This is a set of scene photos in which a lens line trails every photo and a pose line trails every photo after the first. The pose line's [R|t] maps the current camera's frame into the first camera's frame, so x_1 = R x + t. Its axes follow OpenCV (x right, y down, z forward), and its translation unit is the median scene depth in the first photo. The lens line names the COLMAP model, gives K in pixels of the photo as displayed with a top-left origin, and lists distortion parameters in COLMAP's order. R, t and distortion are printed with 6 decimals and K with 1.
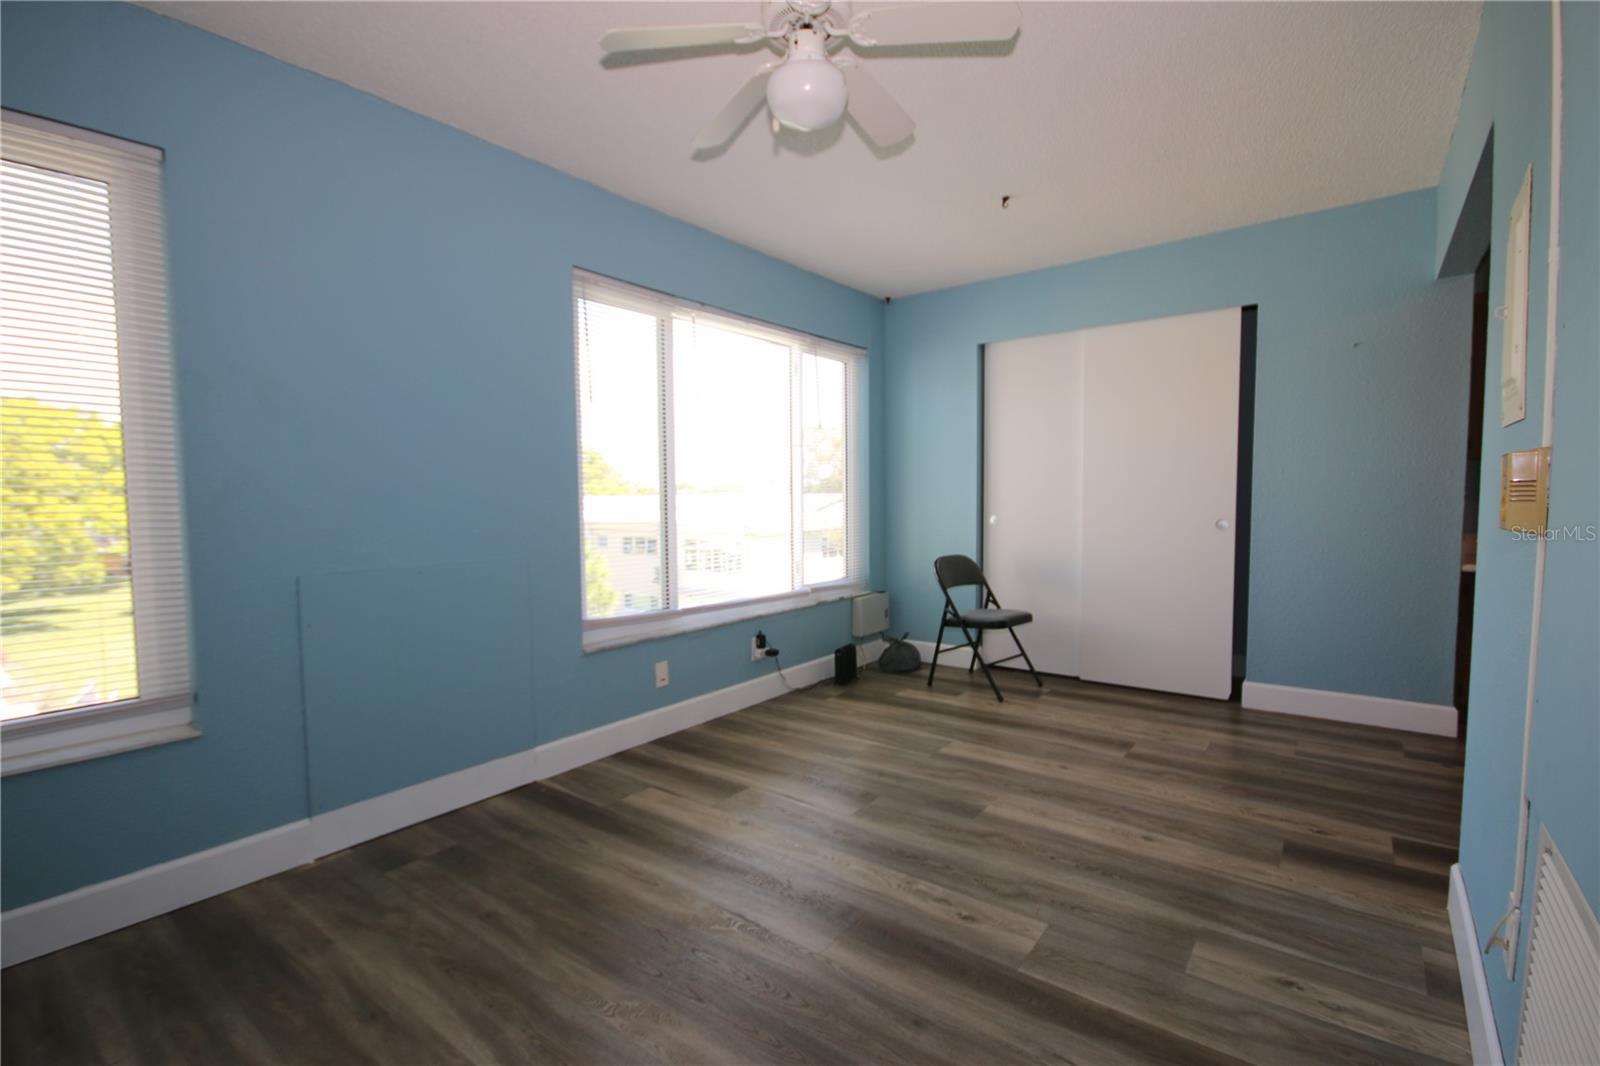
lens RADIAL K [[732.5, 0, 794.6], [0, 732.5, 539.7], [0, 0, 1]] dist [0.023955, -0.016184]
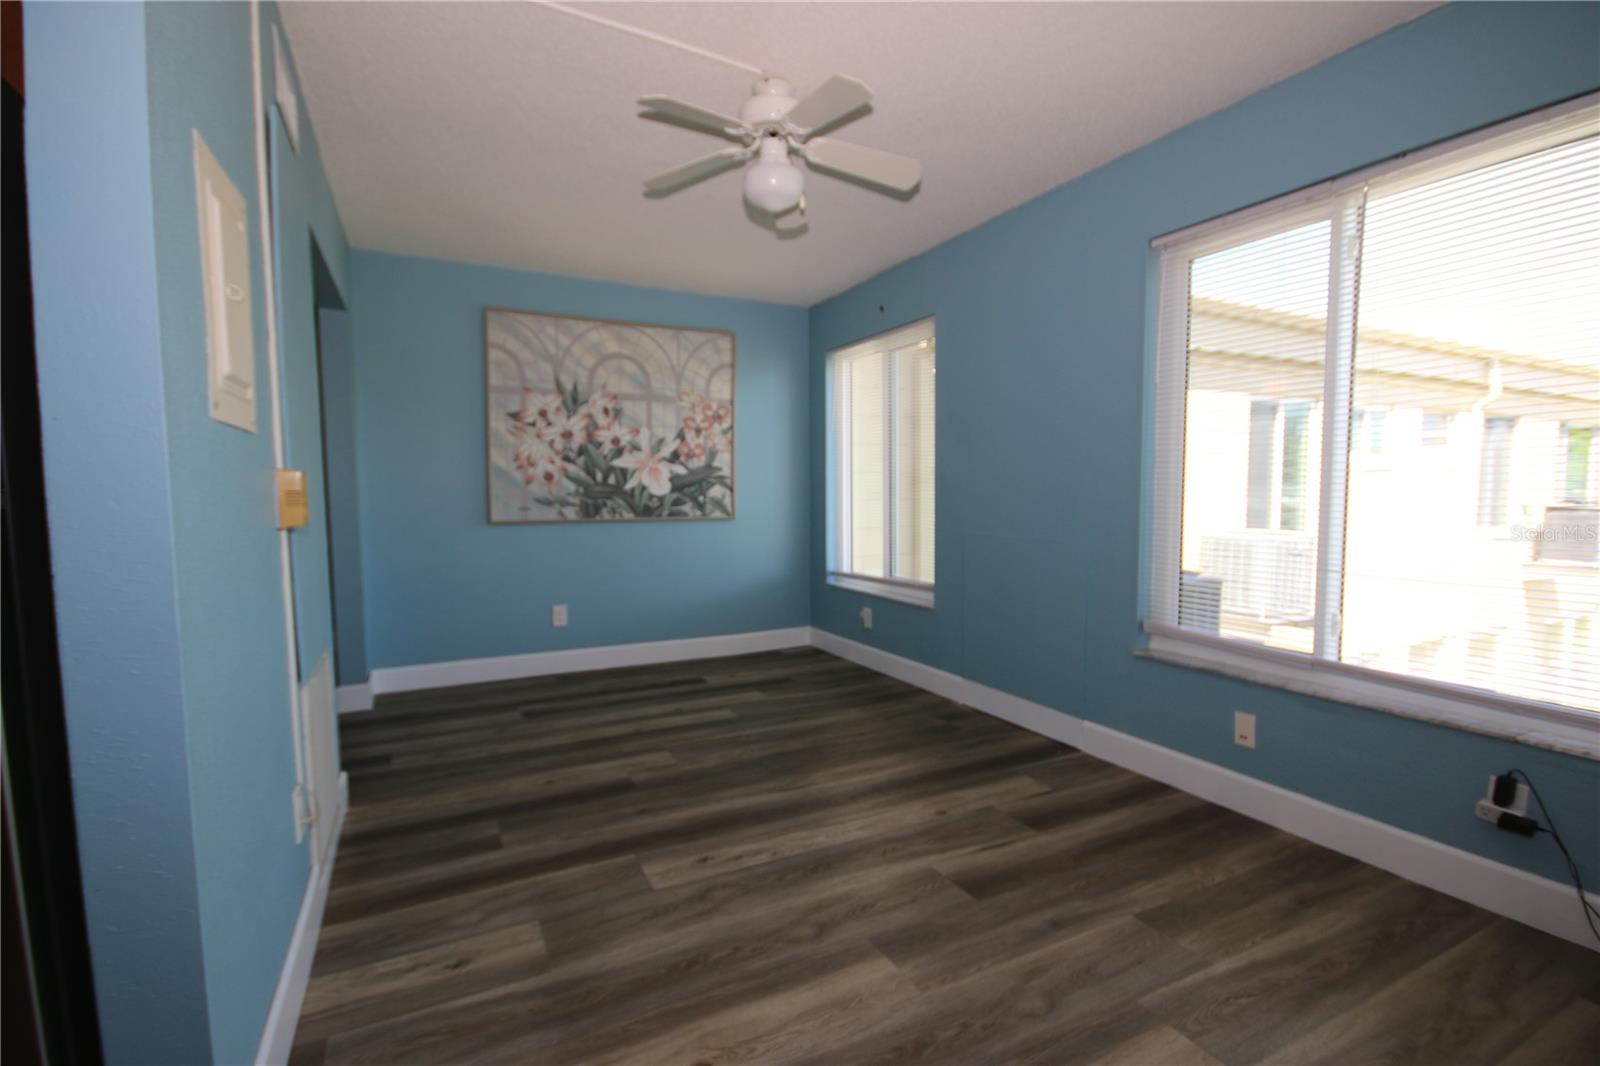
lens RADIAL K [[732.5, 0, 794.6], [0, 732.5, 539.7], [0, 0, 1]] dist [0.023955, -0.016184]
pose [[-0.432478, 0.074719, -0.898543, 0.944701], [-0.041452, 0.993859, 0.102597, -0.090342], [0.900691, 0.081617, -0.426725, 1.271170]]
